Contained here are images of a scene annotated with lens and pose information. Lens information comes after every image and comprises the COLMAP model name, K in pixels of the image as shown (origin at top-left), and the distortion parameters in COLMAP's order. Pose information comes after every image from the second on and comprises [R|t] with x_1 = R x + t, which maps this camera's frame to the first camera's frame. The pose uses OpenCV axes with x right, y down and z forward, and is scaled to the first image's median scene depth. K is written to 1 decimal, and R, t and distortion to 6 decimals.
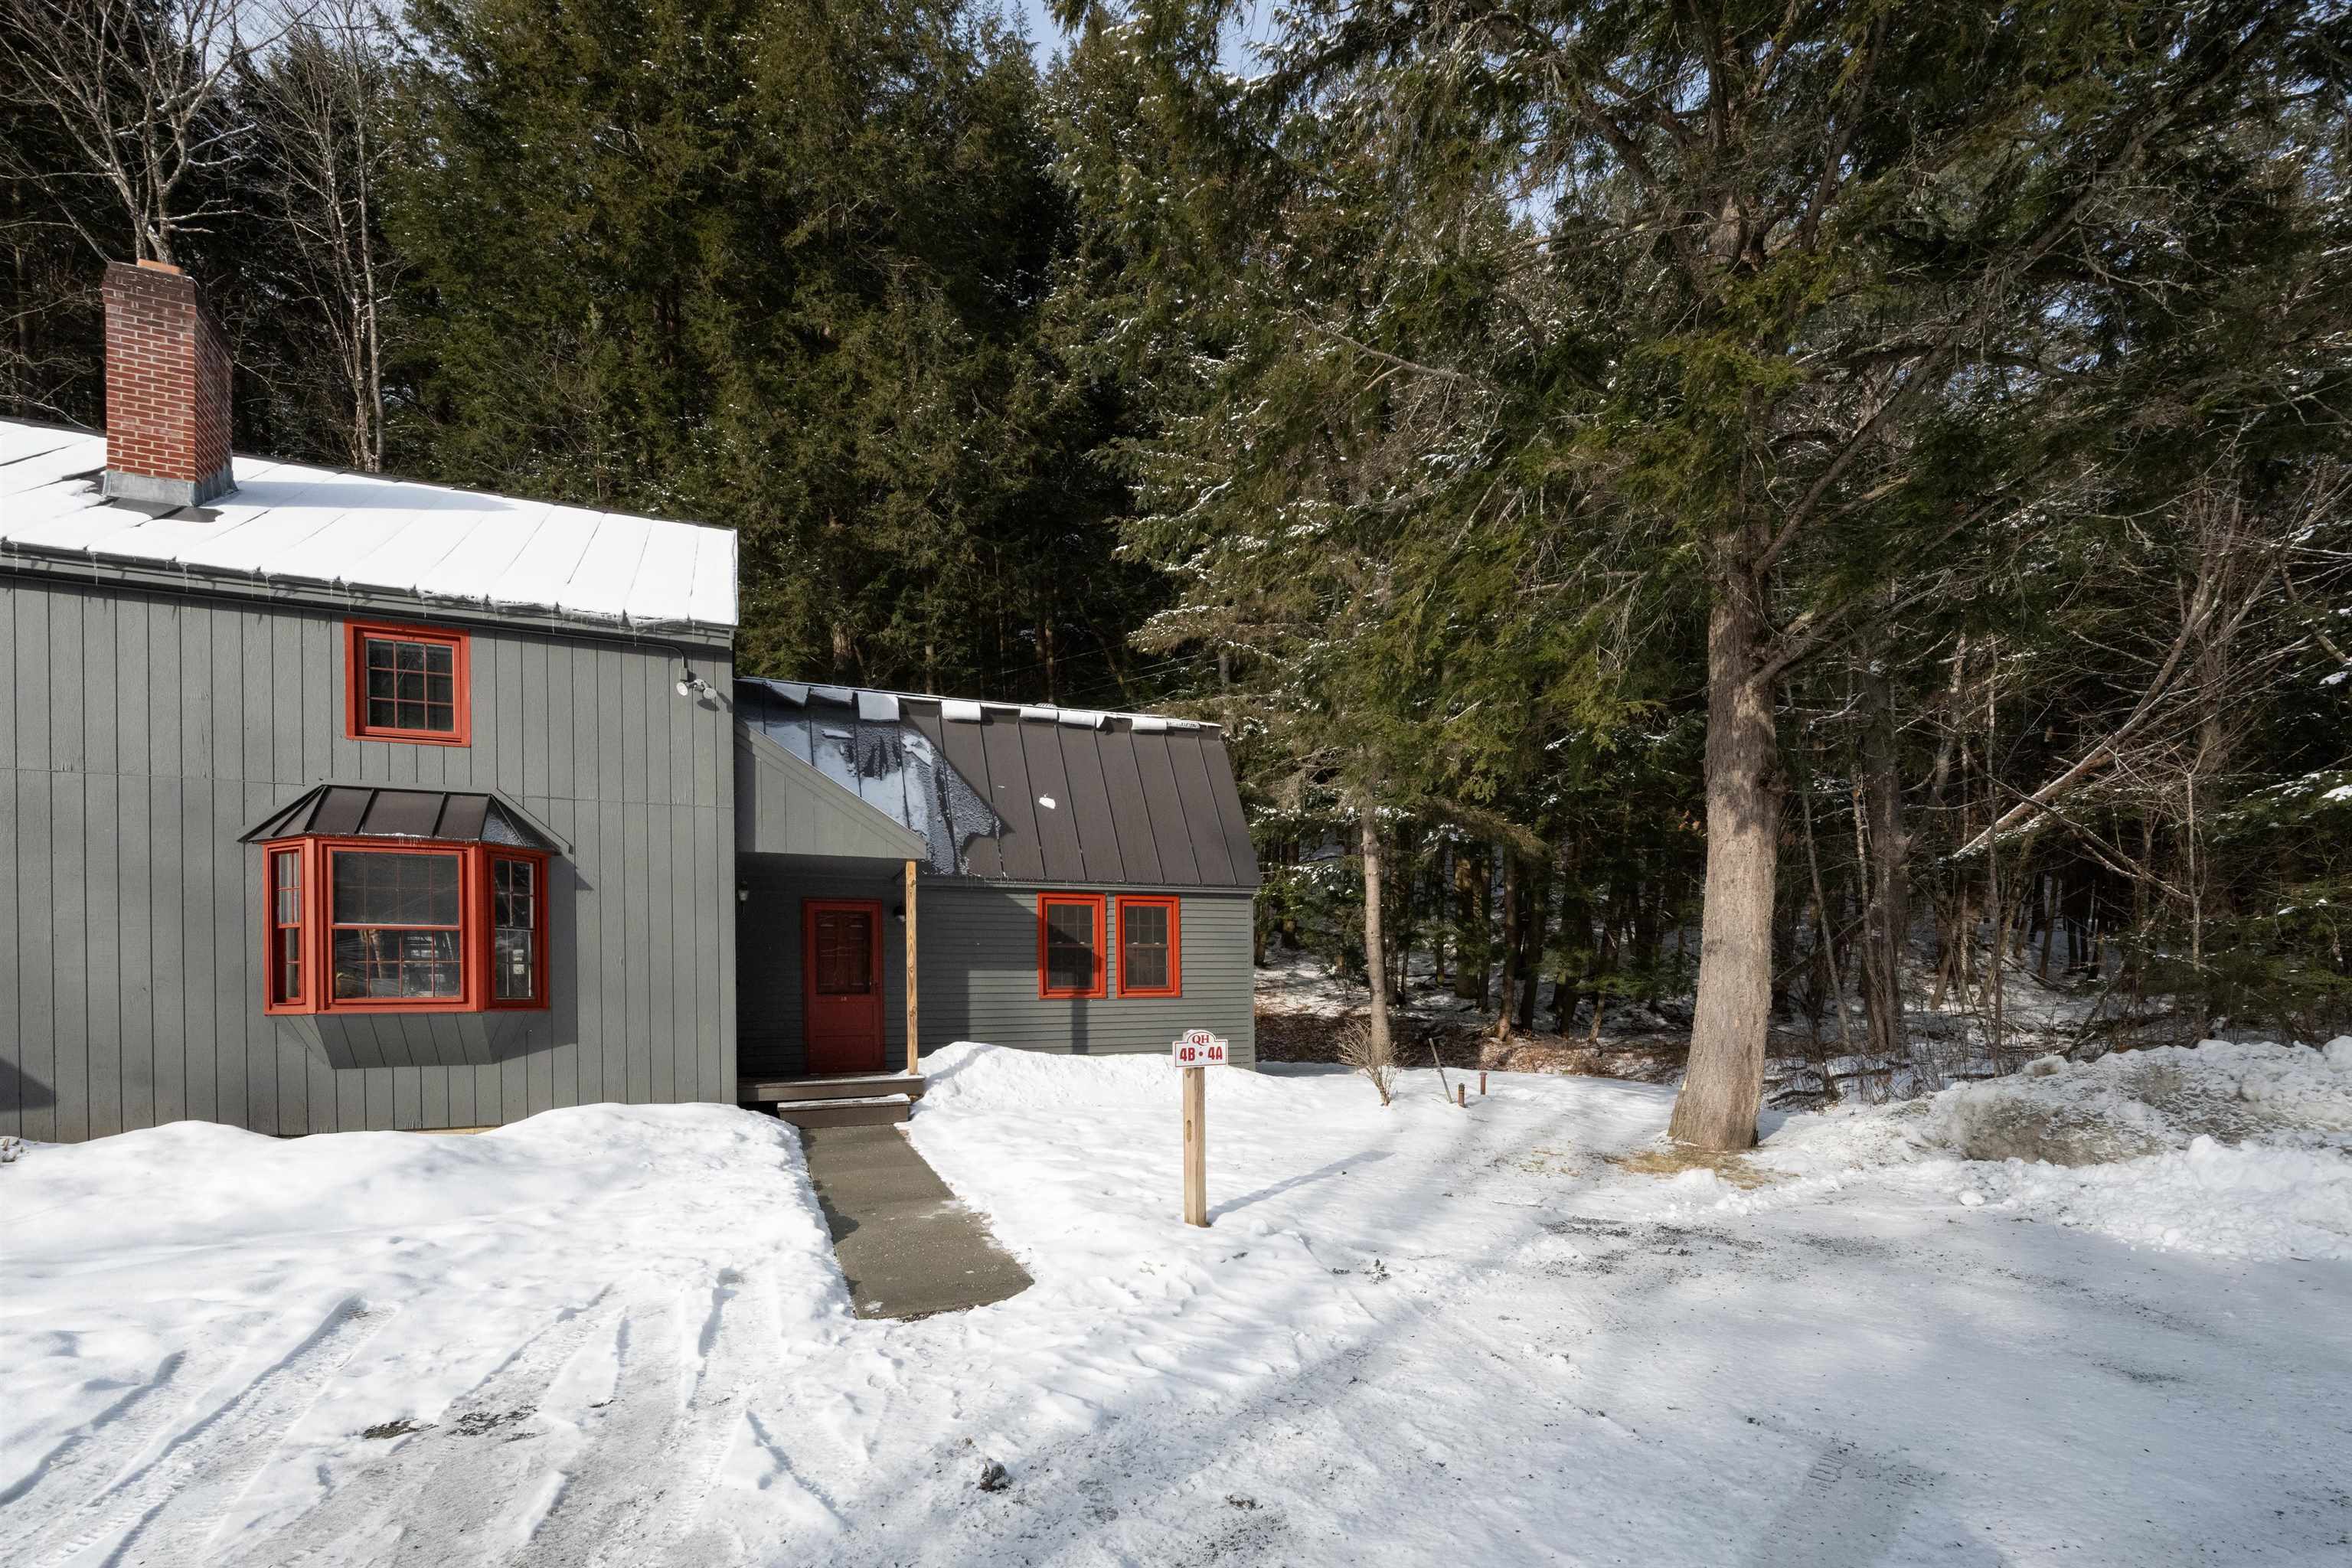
lens RADIAL K [[985.6, 0, 1175.1], [0, 985.6, 836.7], [0, 0, 1]] dist [0.003299, 0.000230]
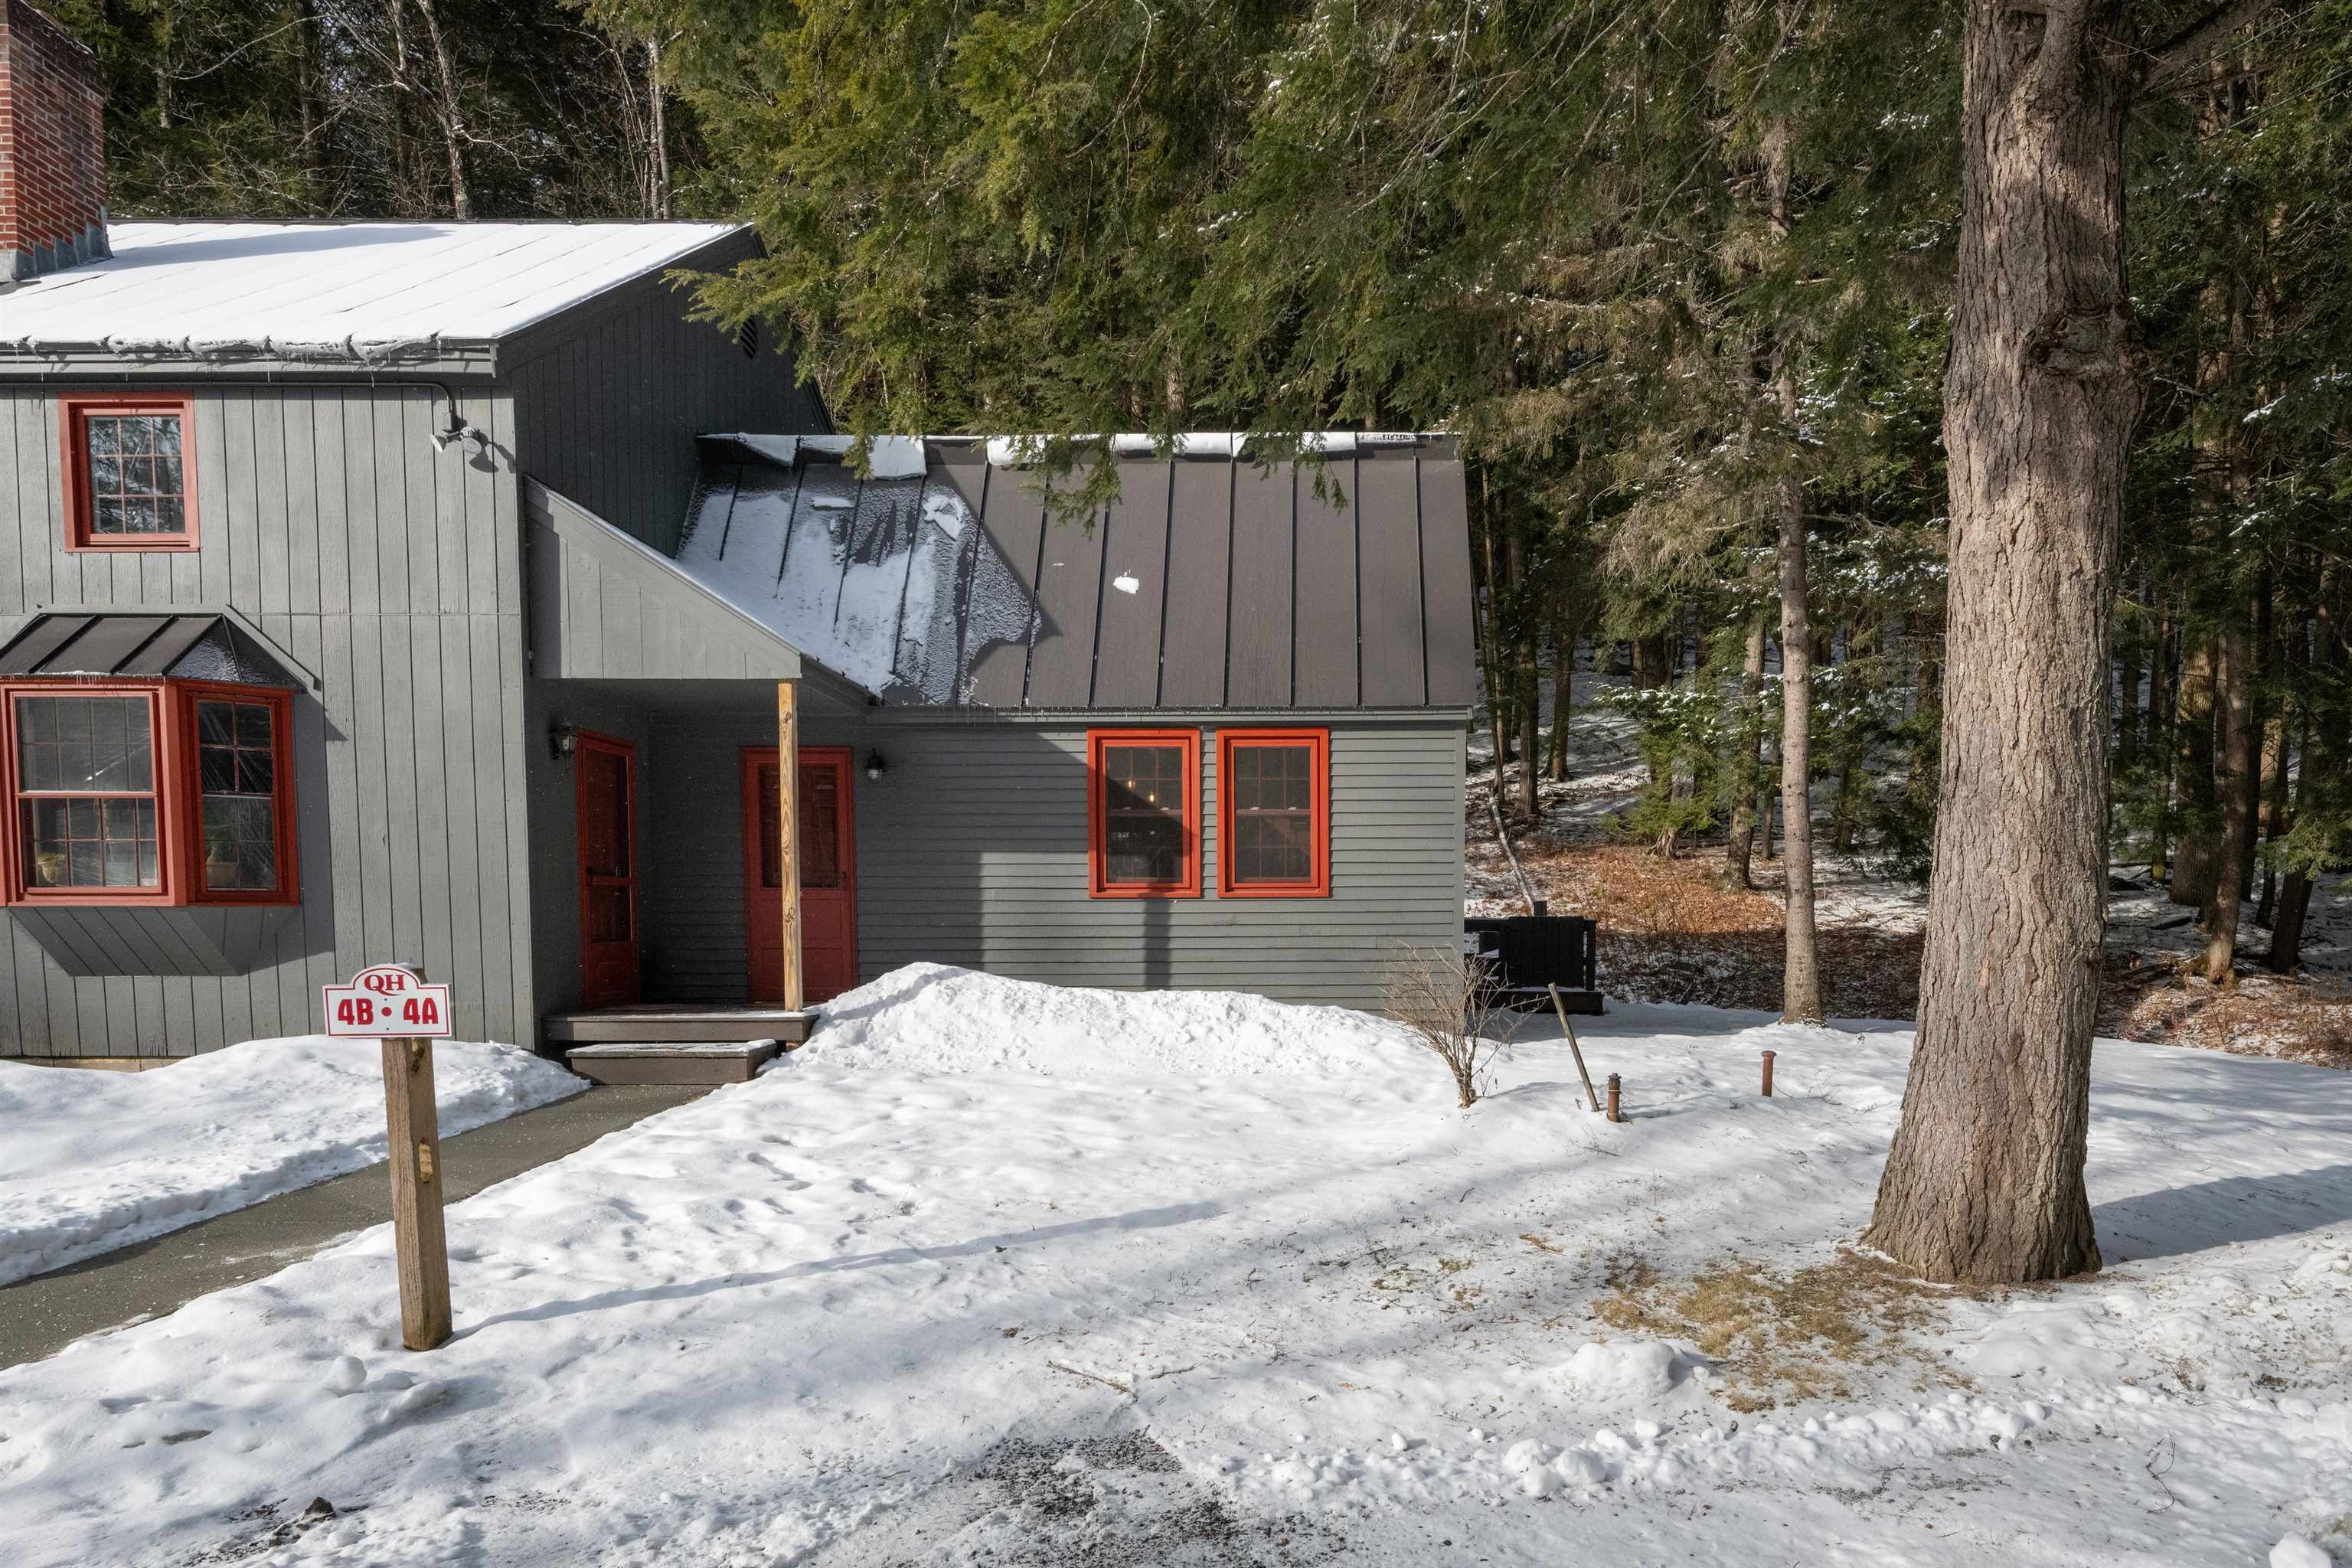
lens RADIAL K [[1430.5, 0, 1176.0], [0, 1430.5, 784.0], [0, 0, 1]] dist [0.004202, -0.001186]
pose [[0.929771, -0.018028, -0.367697, 0.304055], [0.049000, 0.995974, 0.075070, 0.032551], [0.364863, -0.087815, 0.926911, 0.221974]]
